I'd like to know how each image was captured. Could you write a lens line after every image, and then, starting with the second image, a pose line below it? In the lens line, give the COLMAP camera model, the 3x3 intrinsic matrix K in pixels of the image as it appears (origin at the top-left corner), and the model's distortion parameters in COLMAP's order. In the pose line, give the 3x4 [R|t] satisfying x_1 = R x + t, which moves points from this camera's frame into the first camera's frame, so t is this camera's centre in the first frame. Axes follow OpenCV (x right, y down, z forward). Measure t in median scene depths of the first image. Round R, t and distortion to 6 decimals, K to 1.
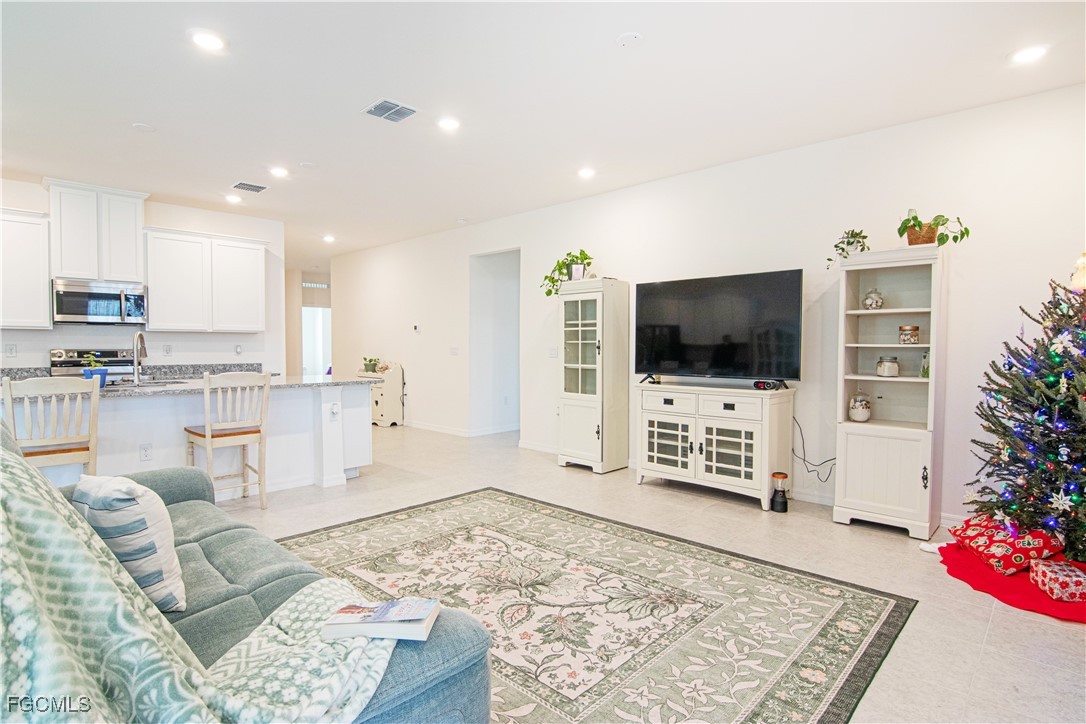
lens RADIAL K [[550.0, 0, 538.0], [0, 550.0, 364.3], [0, 0, 1]] dist [-0.009612, -0.008708]
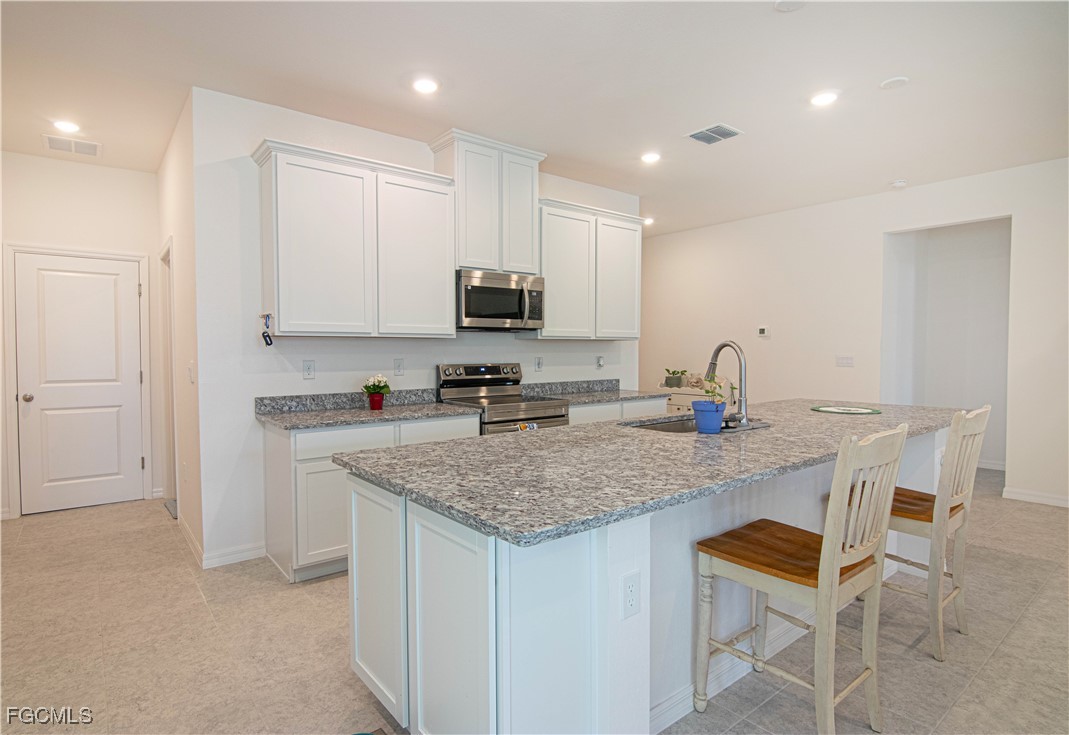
lens RADIAL K [[585.1, 0, 530.0], [0, 585.1, 367.1], [0, 0, 1]] dist [0.021996, 0.000138]
pose [[0.992667, -0.001398, -0.120871, -0.868744], [0.001140, 0.999997, -0.002206, -0.028477], [0.120874, 0.002052, 0.992666, 0.276864]]
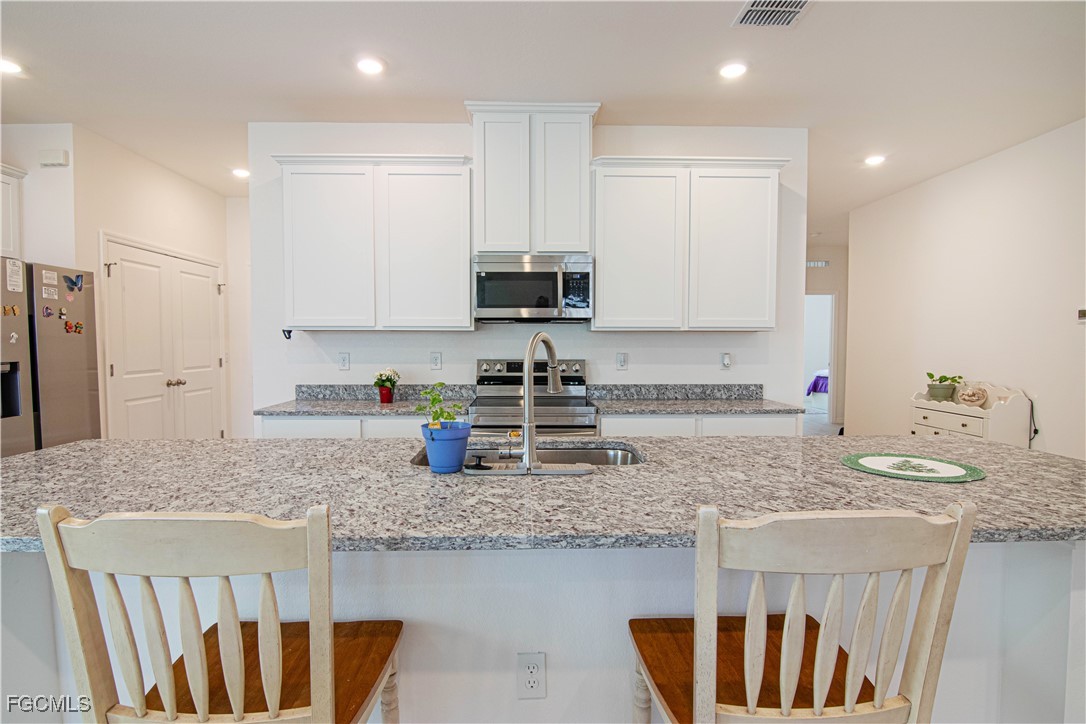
lens RADIAL K [[550.0, 0, 542.5], [0, 550.0, 366.1], [0, 0, 1]] dist [-0.009612, -0.008708]
pose [[0.711788, 0.026707, -0.701887, -0.439830], [-0.022106, 0.999634, 0.015618, -0.040665], [0.702047, 0.004399, 0.712117, 0.713856]]
